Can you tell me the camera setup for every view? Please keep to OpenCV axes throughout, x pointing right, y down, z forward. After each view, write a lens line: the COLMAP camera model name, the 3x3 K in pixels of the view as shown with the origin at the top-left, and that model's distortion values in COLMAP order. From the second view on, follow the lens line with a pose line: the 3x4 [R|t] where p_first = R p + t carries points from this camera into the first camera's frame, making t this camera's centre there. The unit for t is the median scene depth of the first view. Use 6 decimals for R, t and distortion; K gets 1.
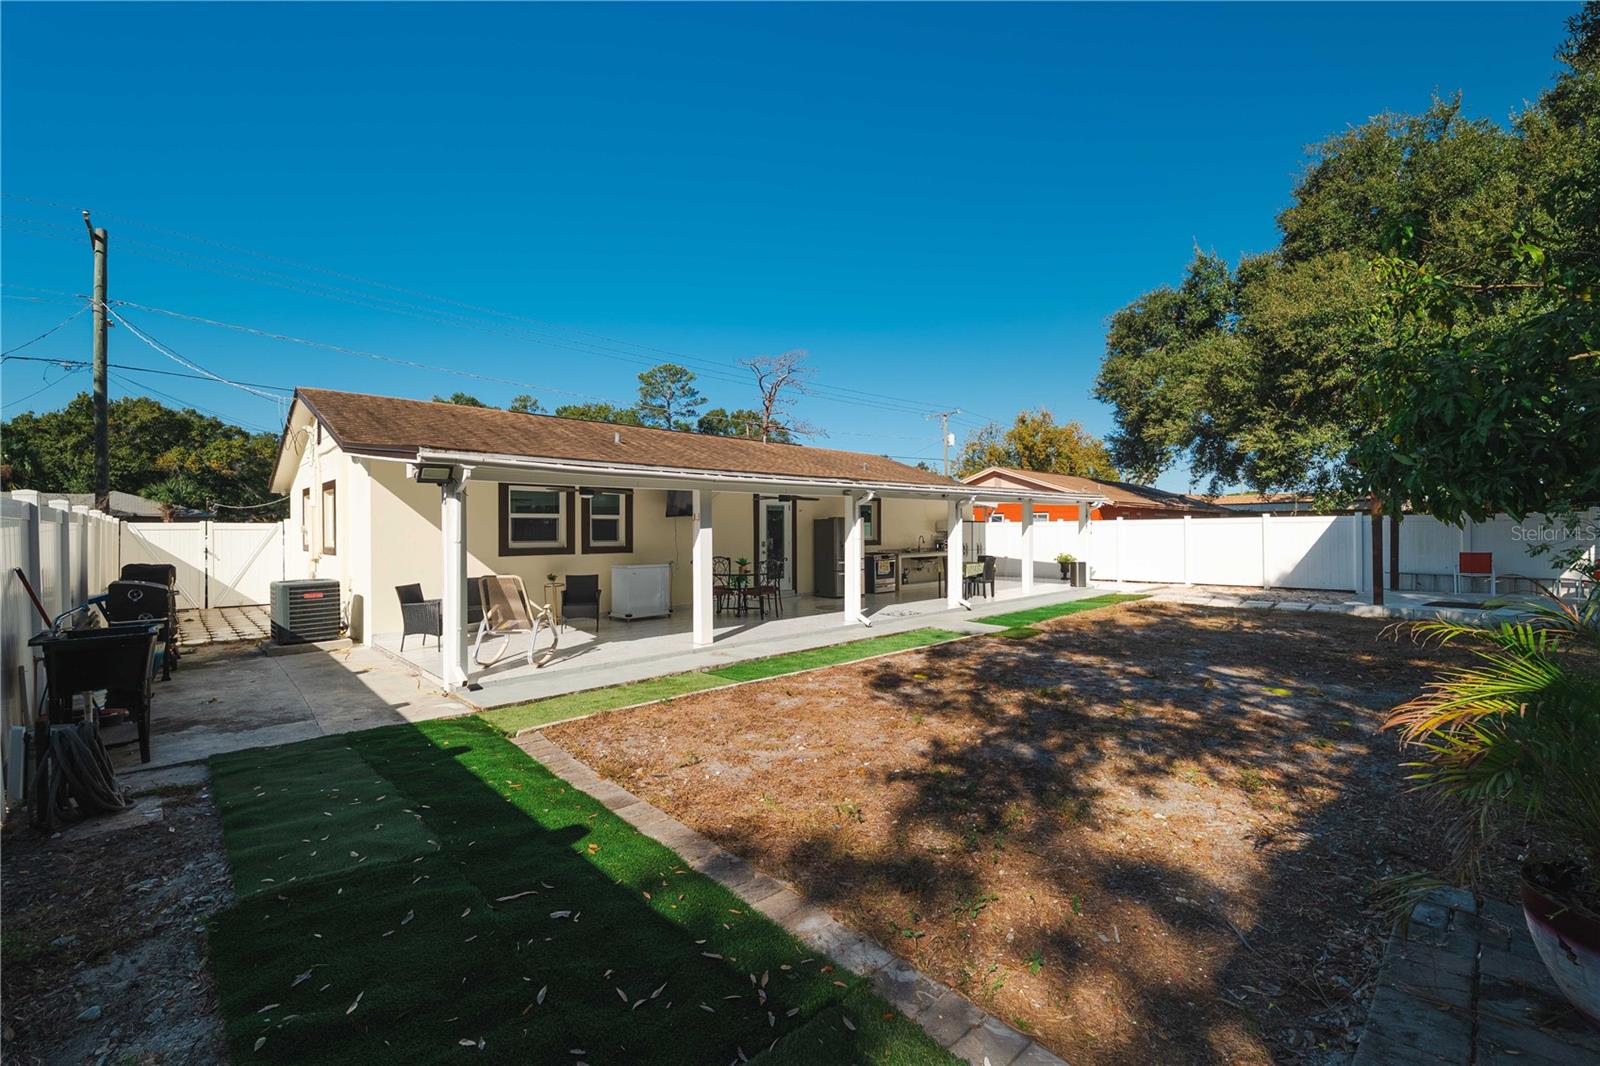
lens RADIAL K [[670.3, 0, 802.7], [0, 670.3, 529.5], [0, 0, 1]] dist [-0.014403, 0.002133]
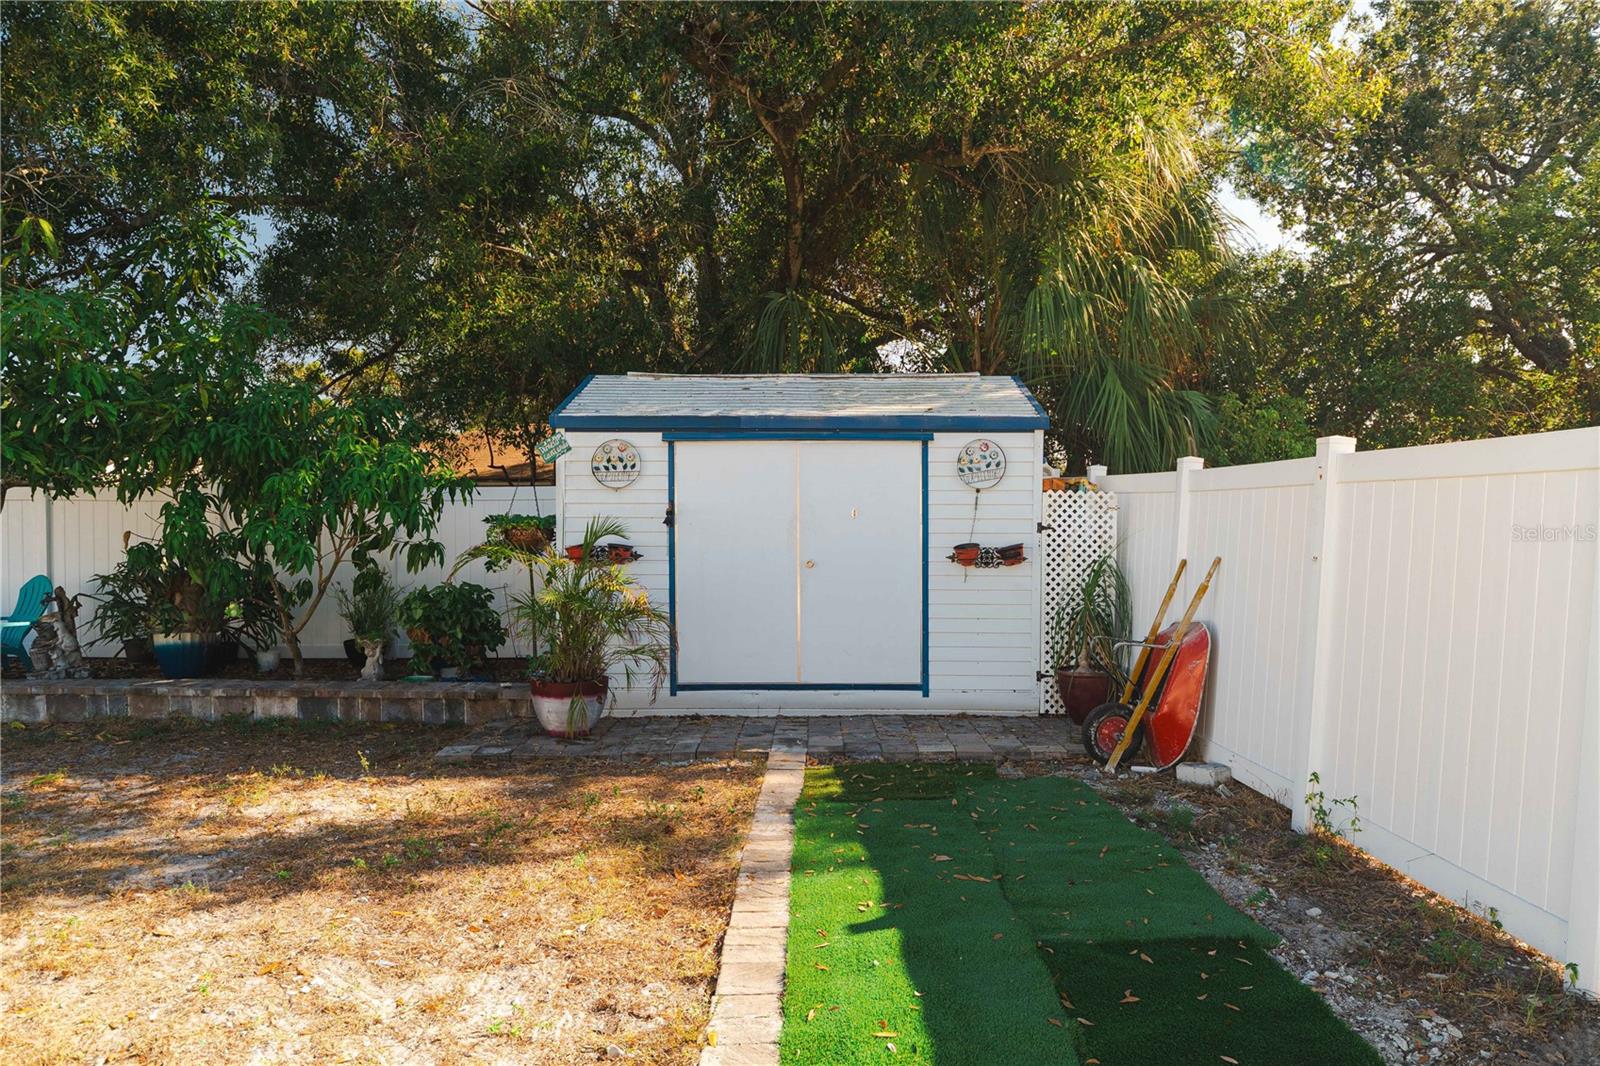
lens RADIAL K [[1105.4, 0, 799.3], [0, 1105.4, 529.9], [0, 0, 1]] dist [0.001142, 0.000726]
pose [[-0.742468, -0.000576, 0.669882, -0.836588], [0.008481, 0.999911, 0.010260, 0.019122], [-0.669828, 0.013299, -0.742397, 1.497083]]
